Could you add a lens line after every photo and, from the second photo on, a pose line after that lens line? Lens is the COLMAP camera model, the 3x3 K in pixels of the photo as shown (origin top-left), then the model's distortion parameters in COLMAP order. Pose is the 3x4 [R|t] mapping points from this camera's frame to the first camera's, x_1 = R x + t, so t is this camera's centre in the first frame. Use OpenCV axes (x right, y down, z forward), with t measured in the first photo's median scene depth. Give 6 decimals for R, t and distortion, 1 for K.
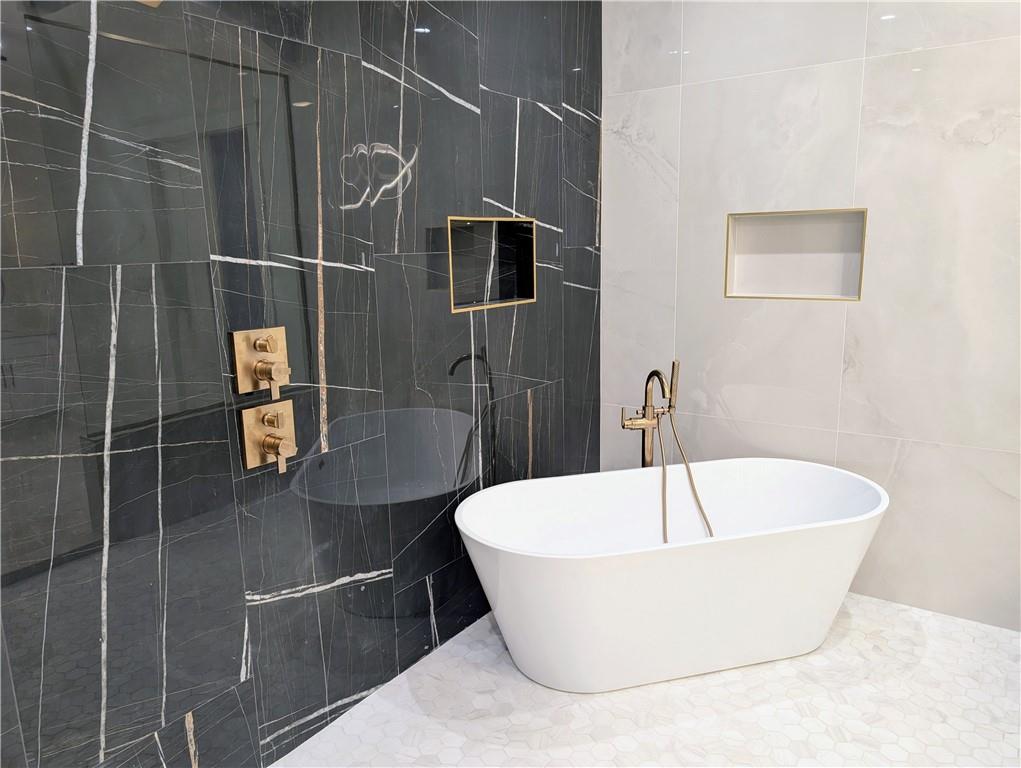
lens RADIAL K [[723.4, 0, 510.4], [0, 723.4, 398.8], [0, 0, 1]] dist [-0.001305, -0.000487]
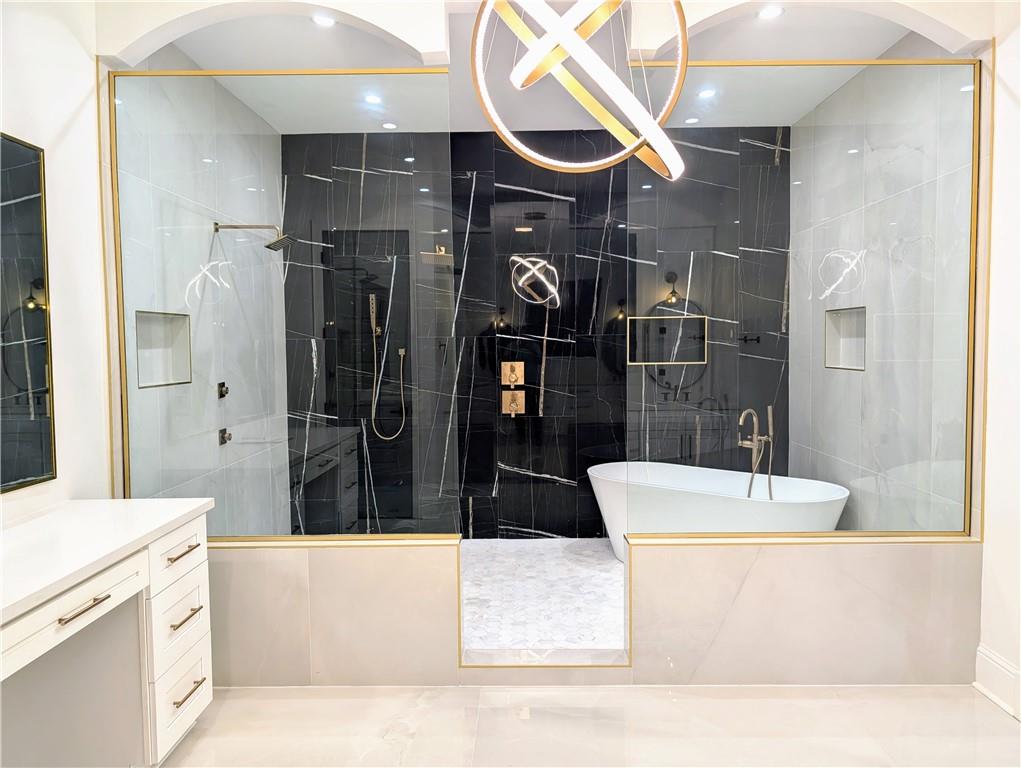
lens RADIAL K [[730.4, 0, 510.5], [0, 730.4, 384.0], [0, 0, 1]] dist [-0.002545, -0.000750]
pose [[0.552771, 0.062535, -0.830984, 1.505585], [-0.173808, 0.983902, -0.041574, 0.077626], [0.815006, 0.167413, 0.554741, -0.388032]]
